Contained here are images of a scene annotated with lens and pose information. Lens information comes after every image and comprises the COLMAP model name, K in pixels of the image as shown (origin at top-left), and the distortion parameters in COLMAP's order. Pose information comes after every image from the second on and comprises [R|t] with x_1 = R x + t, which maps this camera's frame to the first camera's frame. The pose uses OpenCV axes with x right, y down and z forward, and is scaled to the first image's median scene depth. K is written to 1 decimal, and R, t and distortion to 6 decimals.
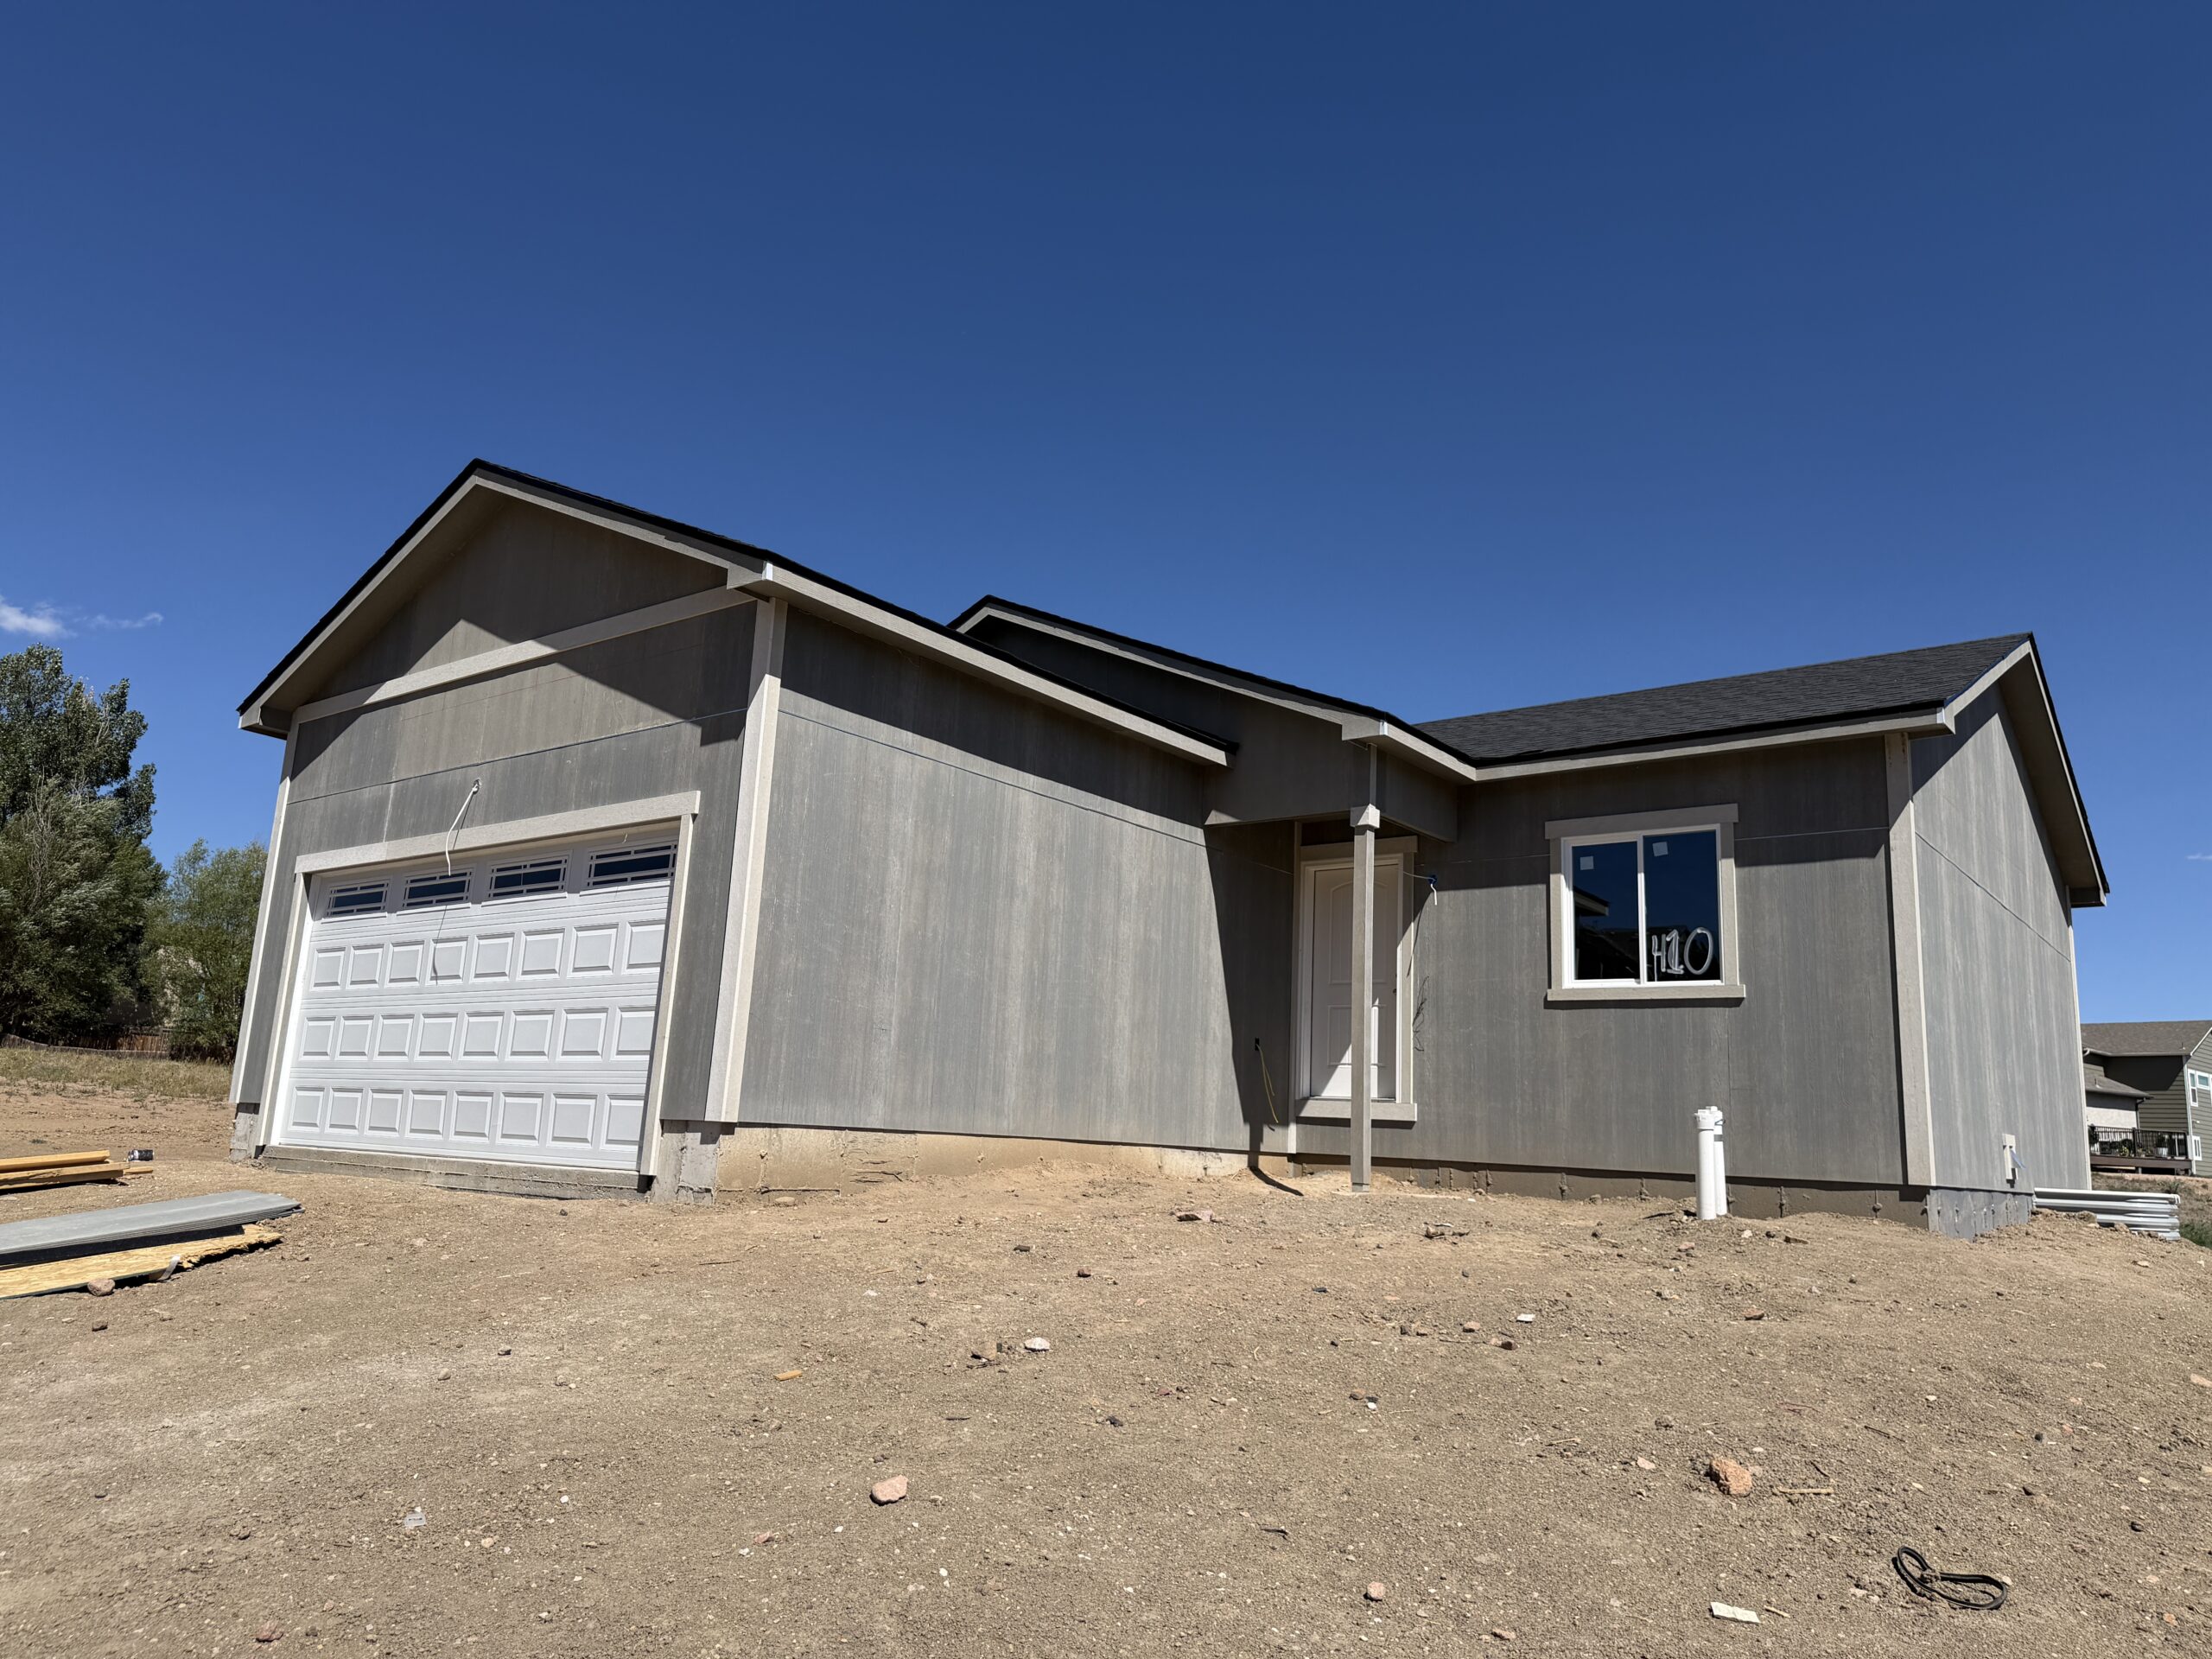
lens RADIAL K [[1517.5, 0, 1106.0], [0, 1517.5, 829.5], [0, 0, 1]] dist [0.148049, -0.180070]
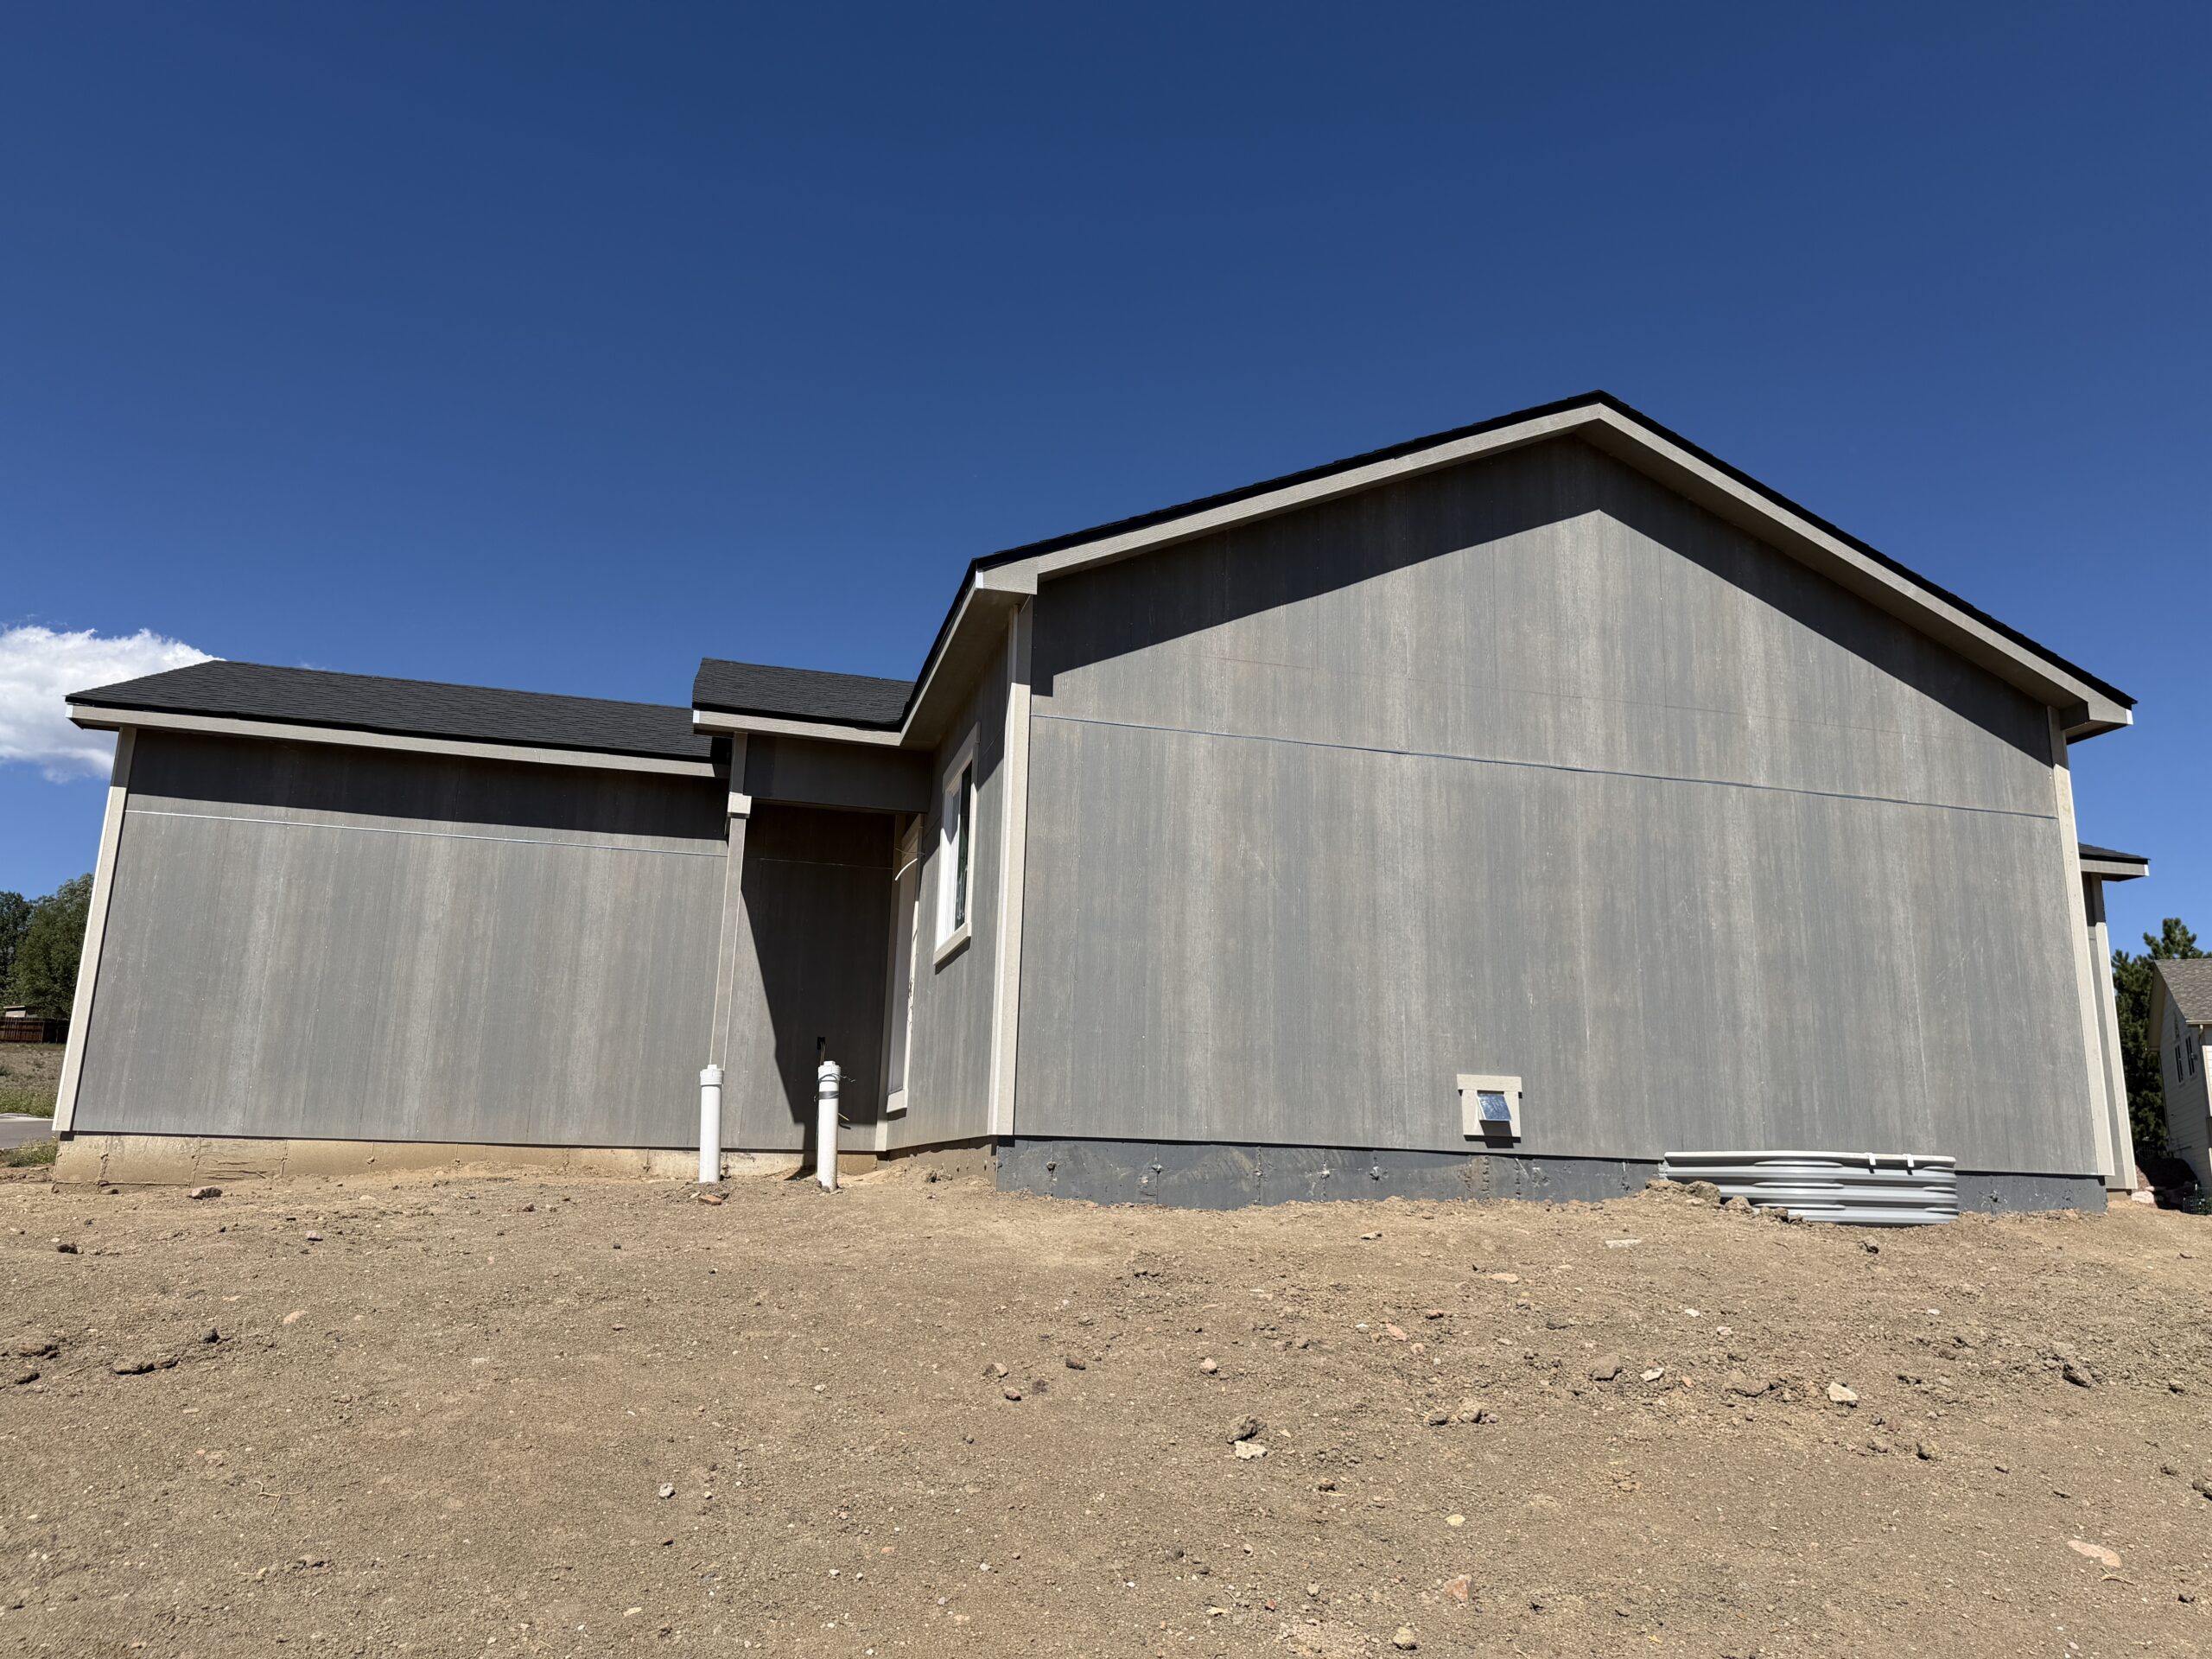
lens RADIAL K [[1517.5, 0, 1106.0], [0, 1517.5, 829.5], [0, 0, 1]] dist [0.148049, -0.180070]
pose [[0.791986, -0.167154, -0.587211, 0.981766], [0.135701, 0.985928, -0.097628, 0.143684], [0.595267, -0.002366, 0.803524, 0.351043]]
